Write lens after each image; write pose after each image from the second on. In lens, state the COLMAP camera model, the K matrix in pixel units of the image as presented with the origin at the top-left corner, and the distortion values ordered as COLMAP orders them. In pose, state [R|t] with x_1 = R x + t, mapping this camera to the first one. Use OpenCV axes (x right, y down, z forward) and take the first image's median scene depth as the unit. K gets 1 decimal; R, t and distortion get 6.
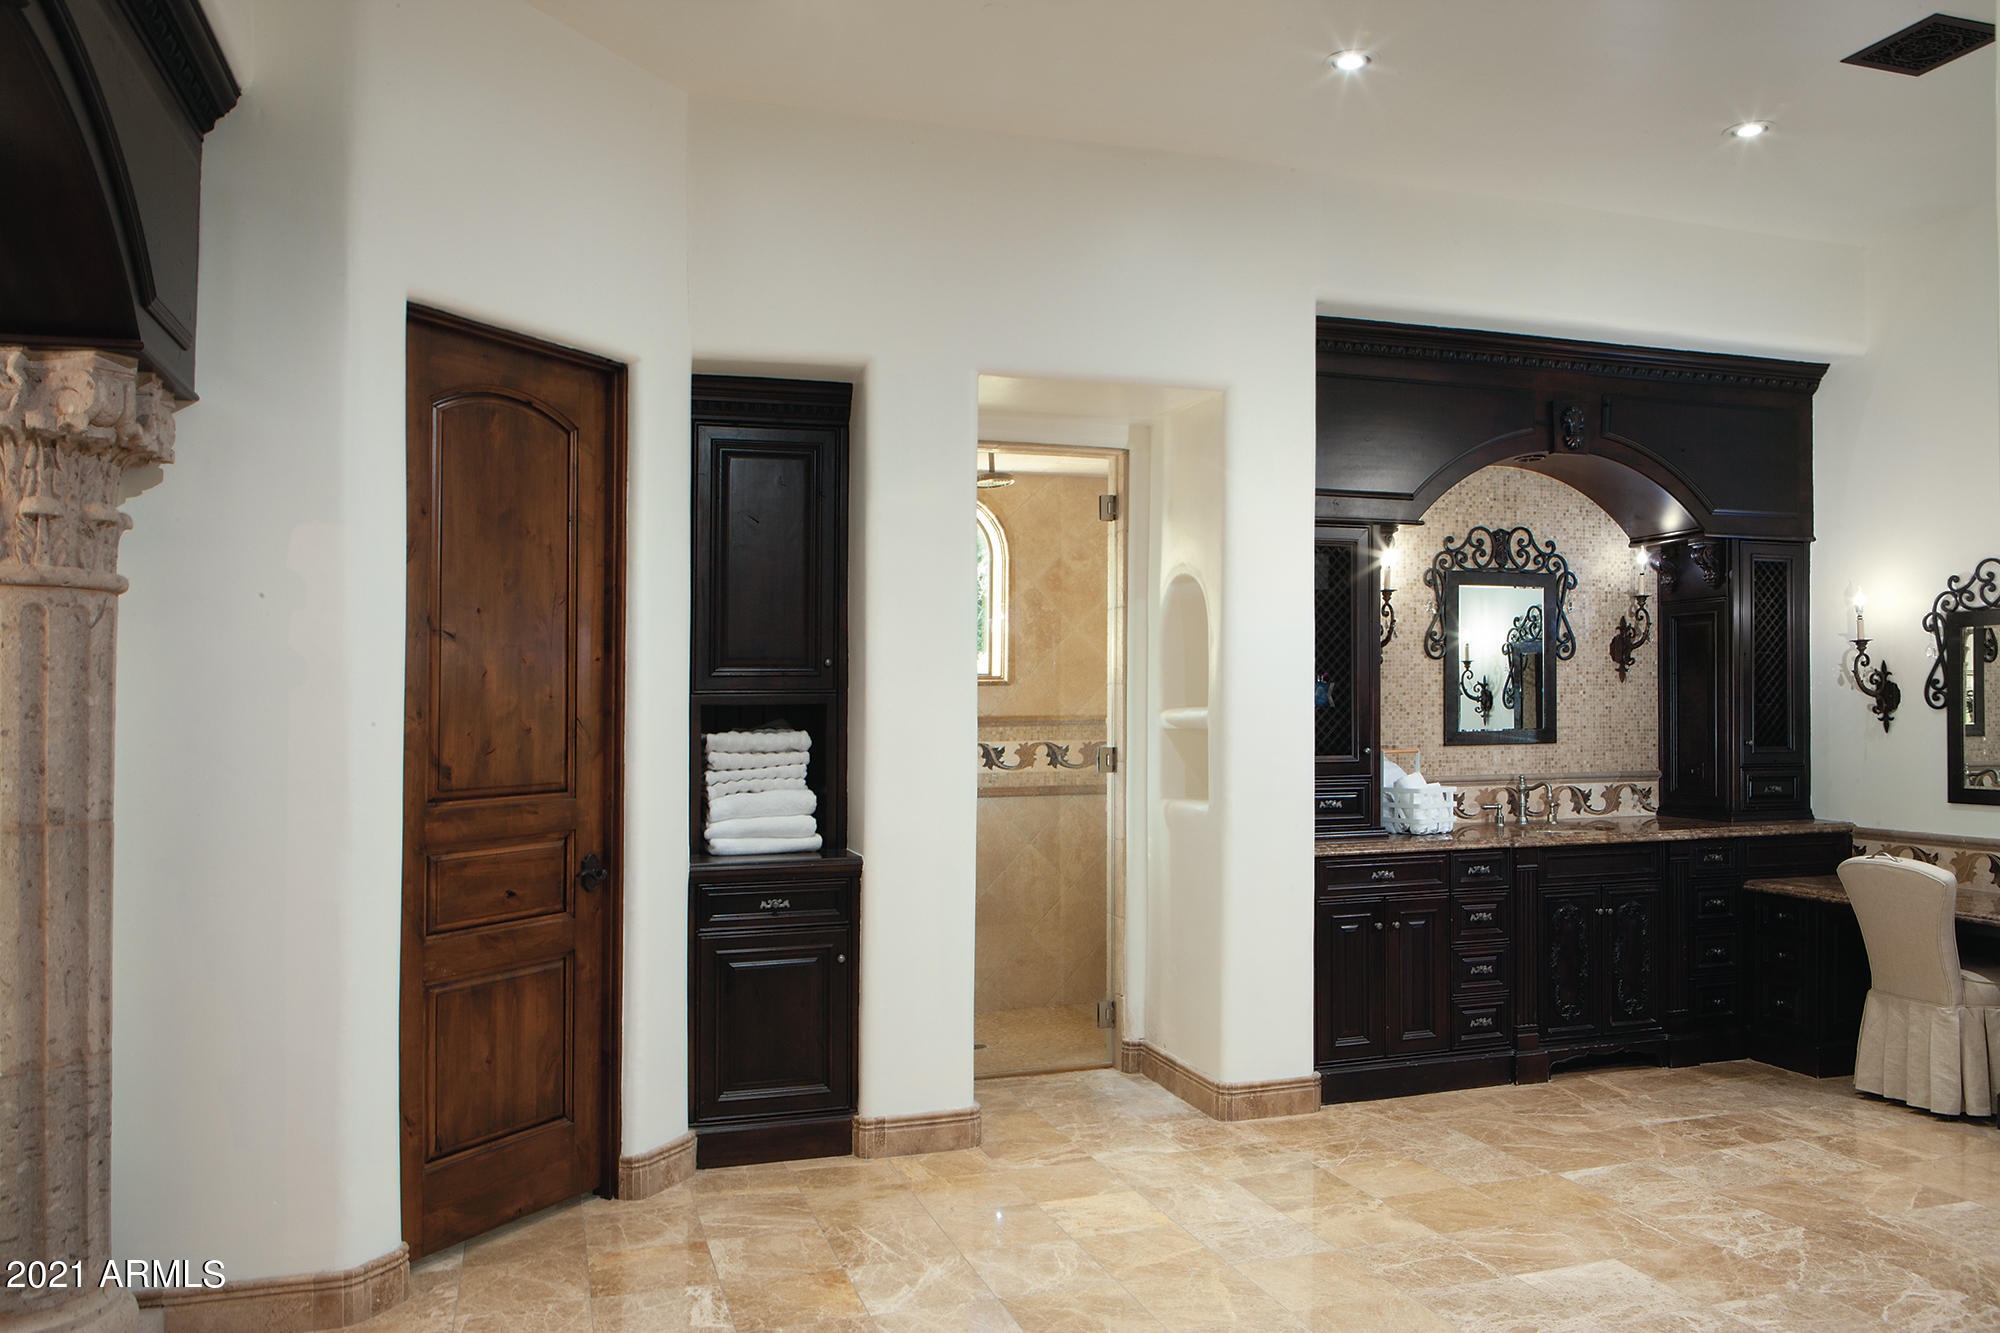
lens RADIAL K [[1461.6, 0, 1001.4], [0, 1461.6, 699.2], [0, 0, 1]] dist [-0.007444, 0.004874]
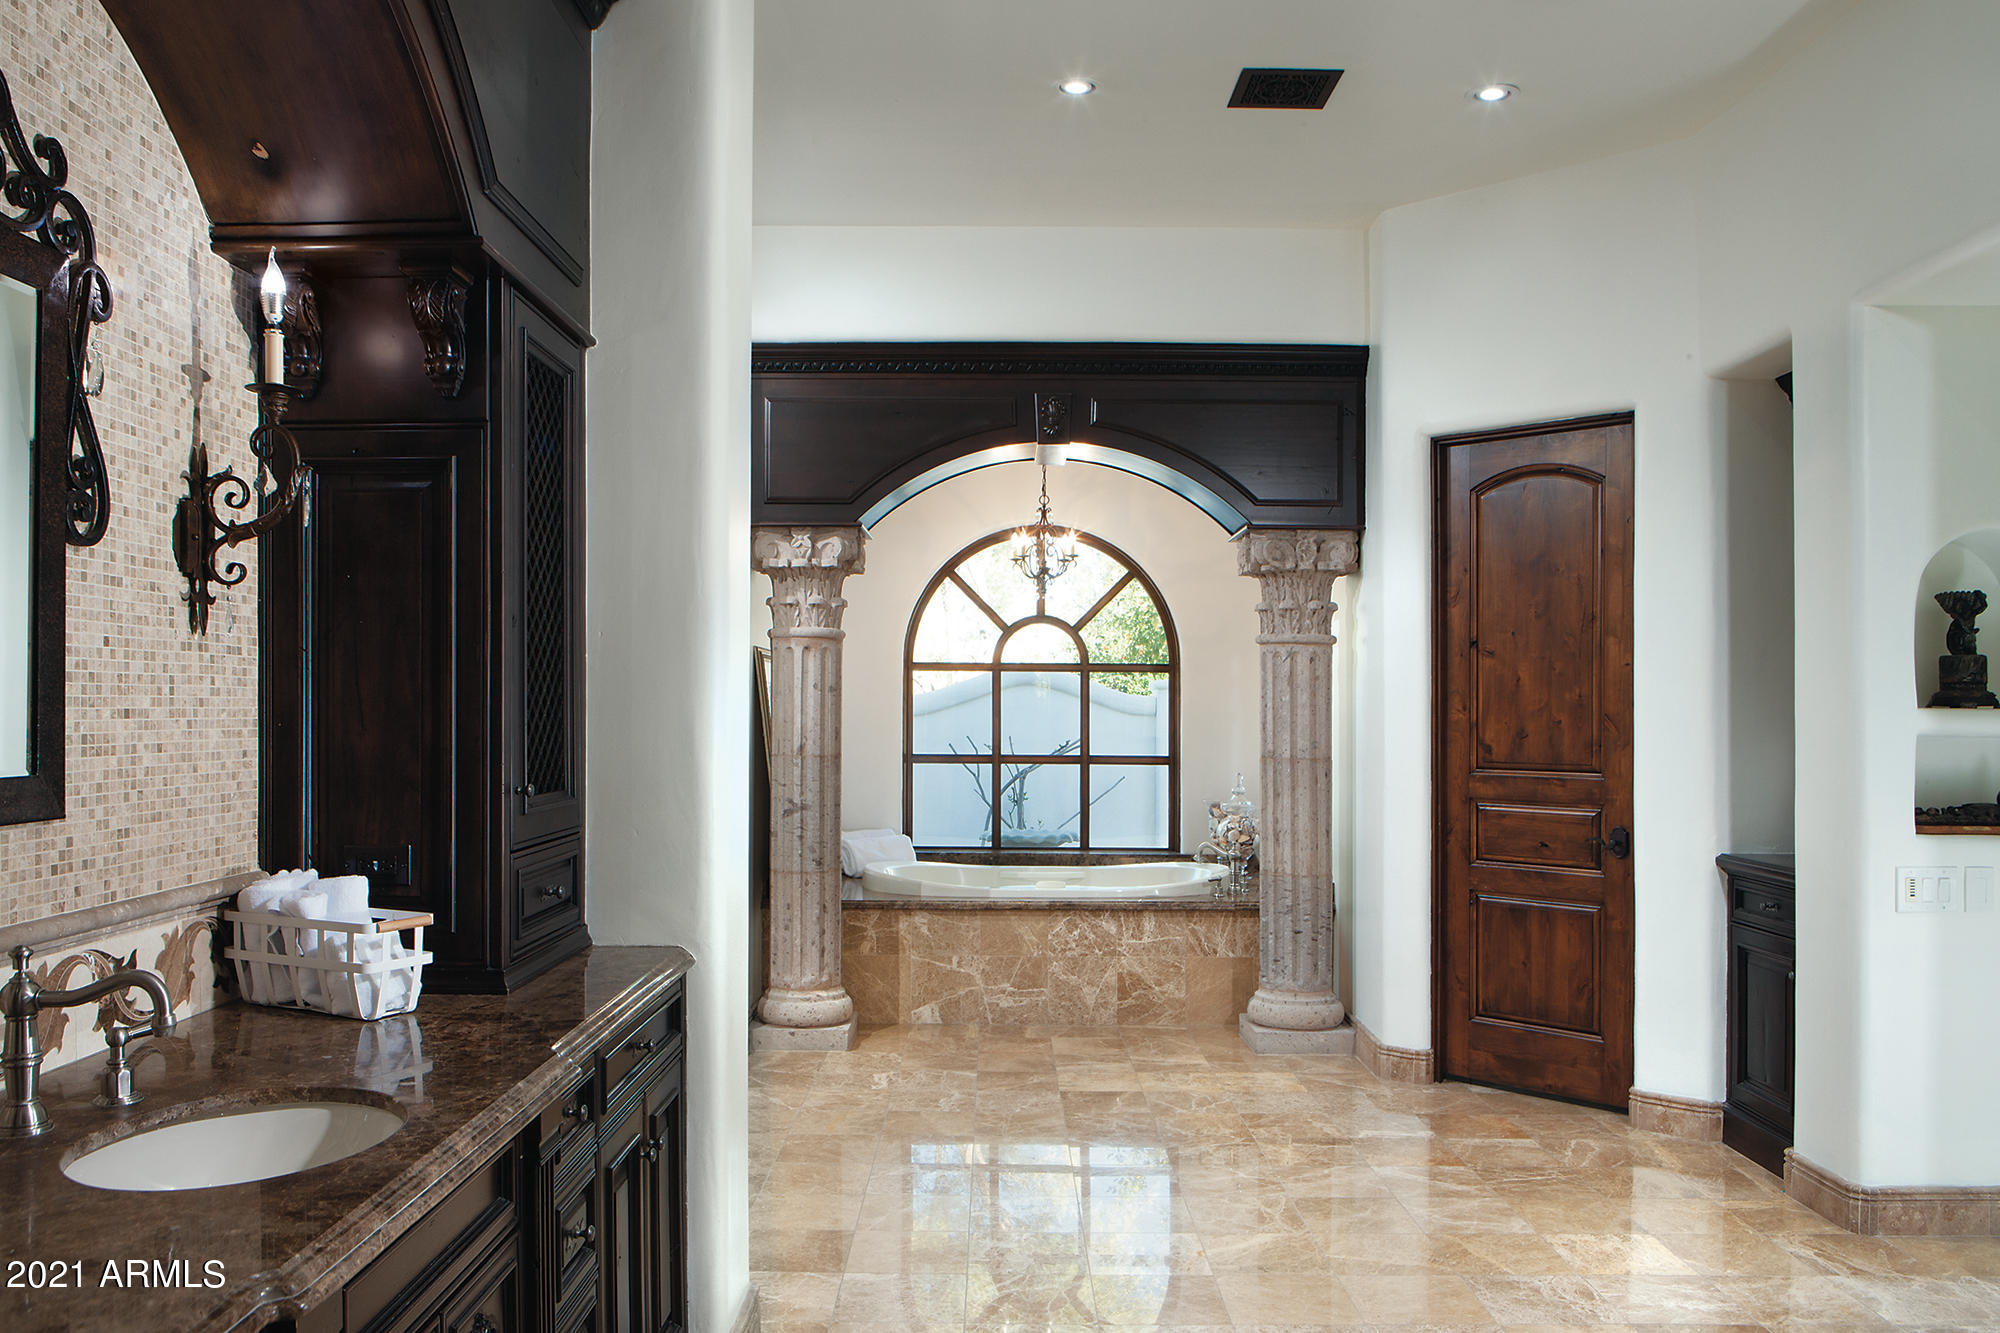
lens RADIAL K [[1461.6, 0, 1001.4], [0, 1461.6, 699.2], [0, 0, 1]] dist [-0.007444, 0.004874]
pose [[-0.298958, -0.013486, -0.954171, 1.086548], [-0.005343, 0.999908, -0.012458, 0.020071], [0.954251, 0.001374, -0.299003, 0.927849]]
